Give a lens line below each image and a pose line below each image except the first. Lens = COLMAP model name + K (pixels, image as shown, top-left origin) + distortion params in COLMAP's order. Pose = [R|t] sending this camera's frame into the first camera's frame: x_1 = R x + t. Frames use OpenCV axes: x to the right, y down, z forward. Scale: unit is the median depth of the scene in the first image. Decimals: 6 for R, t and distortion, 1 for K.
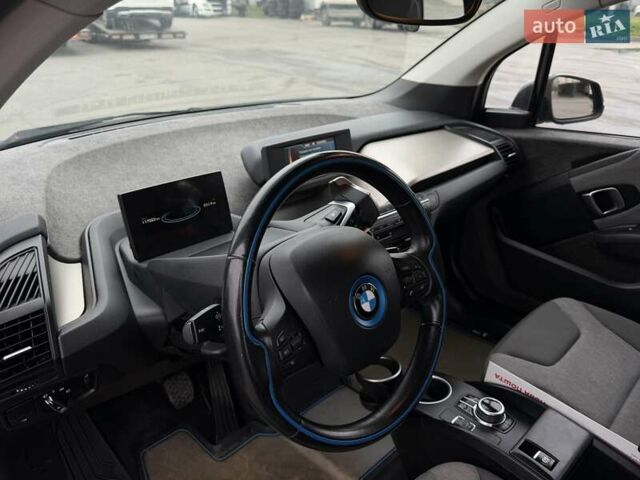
lens RADIAL K [[530.7, 0, 320.0], [0, 530.7, 240.0], [0, 0, 1]] dist [0.002798, -0.004798]
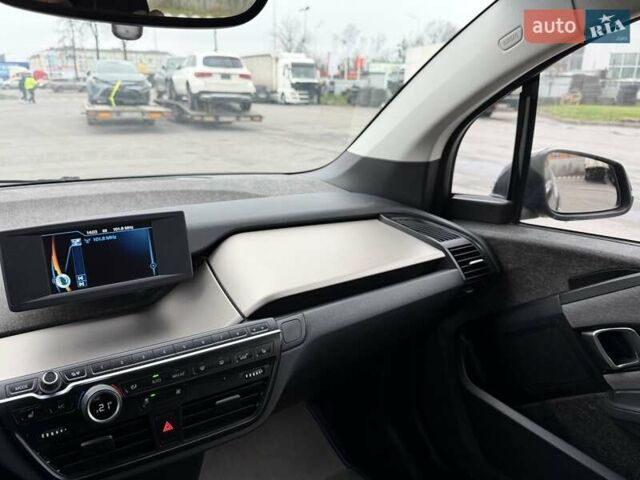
lens RADIAL K [[524.7, 0, 320.0], [0, 524.7, 240.0], [0, 0, 1]] dist [0.141433, -0.235839]
pose [[0.988481, 0.056007, -0.140600, 0.242464], [-0.076395, 0.986613, -0.144081, -0.070576], [0.130648, 0.153162, 0.979527, 0.288772]]
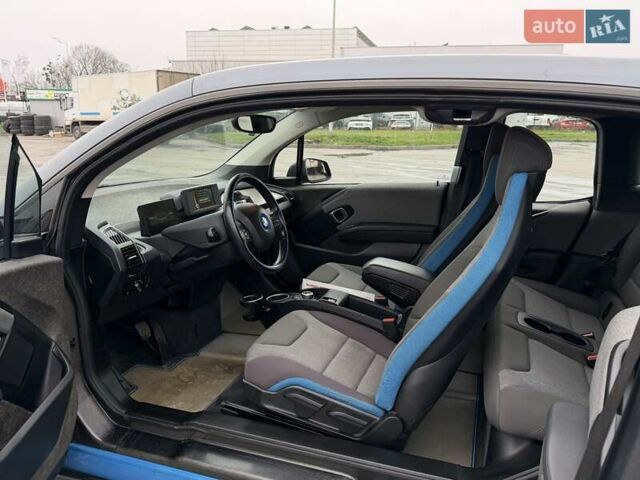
lens RADIAL K [[524.7, 0, 320.0], [0, 524.7, 240.0], [0, 0, 1]] dist [0.141433, -0.235839]
pose [[0.902311, -0.098425, 0.419698, -0.338281], [0.178985, 0.971239, -0.157031, 0.282945], [-0.392172, 0.216811, 0.893977, -0.661200]]
